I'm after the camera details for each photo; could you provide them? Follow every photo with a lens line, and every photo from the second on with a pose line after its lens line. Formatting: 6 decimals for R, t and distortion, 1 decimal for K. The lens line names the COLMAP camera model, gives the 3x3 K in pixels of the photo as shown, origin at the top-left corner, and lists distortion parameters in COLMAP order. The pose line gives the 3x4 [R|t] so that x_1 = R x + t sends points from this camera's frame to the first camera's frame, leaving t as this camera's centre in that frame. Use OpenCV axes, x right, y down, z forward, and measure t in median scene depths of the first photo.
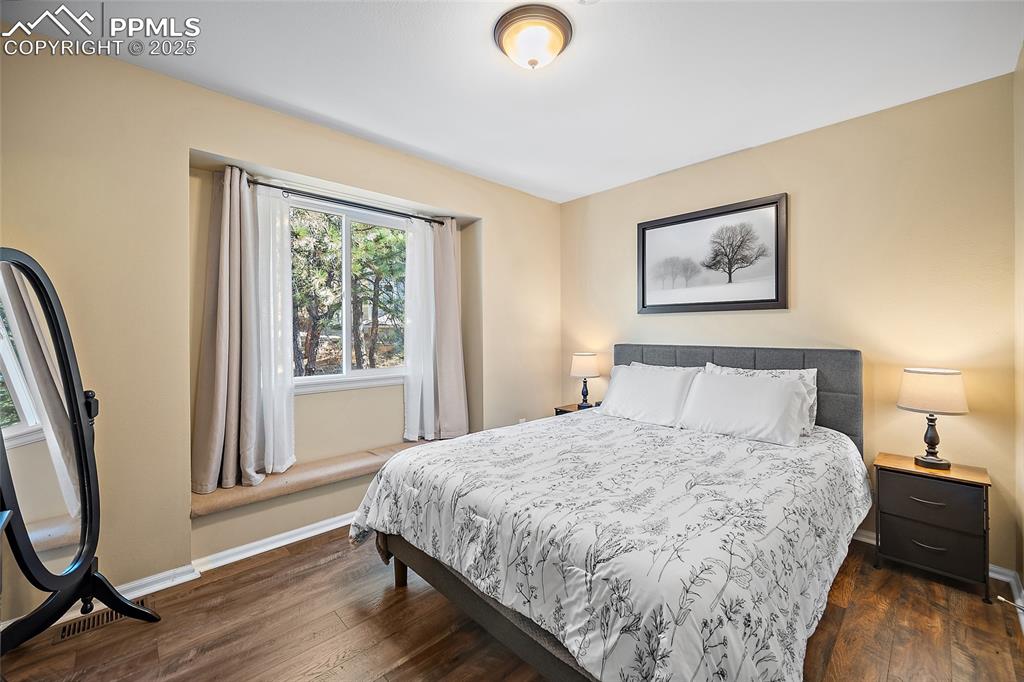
lens RADIAL K [[397.9, 0, 515.6], [0, 397.9, 349.4], [0, 0, 1]] dist [-0.000056, 0.000044]
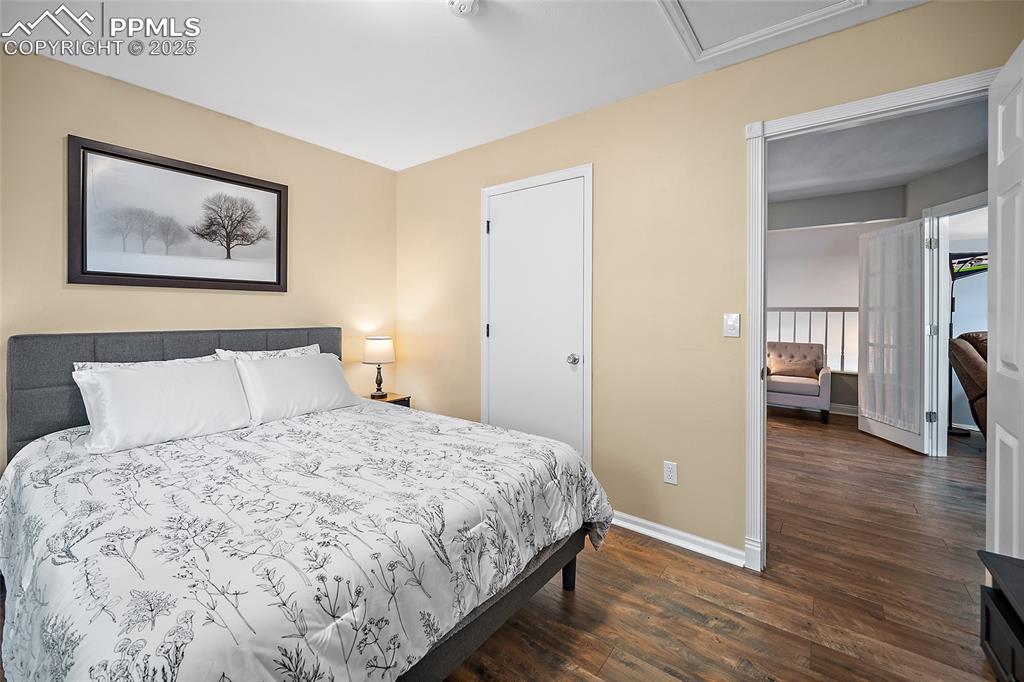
lens RADIAL K [[418.5, 0, 515.1], [0, 418.5, 315.4], [0, 0, 1]] dist [-0.002546, -0.000341]
pose [[-0.140436, -0.005965, 0.990072, -0.530506], [0.045392, 0.998892, 0.012457, -0.023981], [-0.989049, 0.046691, -0.140010, 0.541232]]
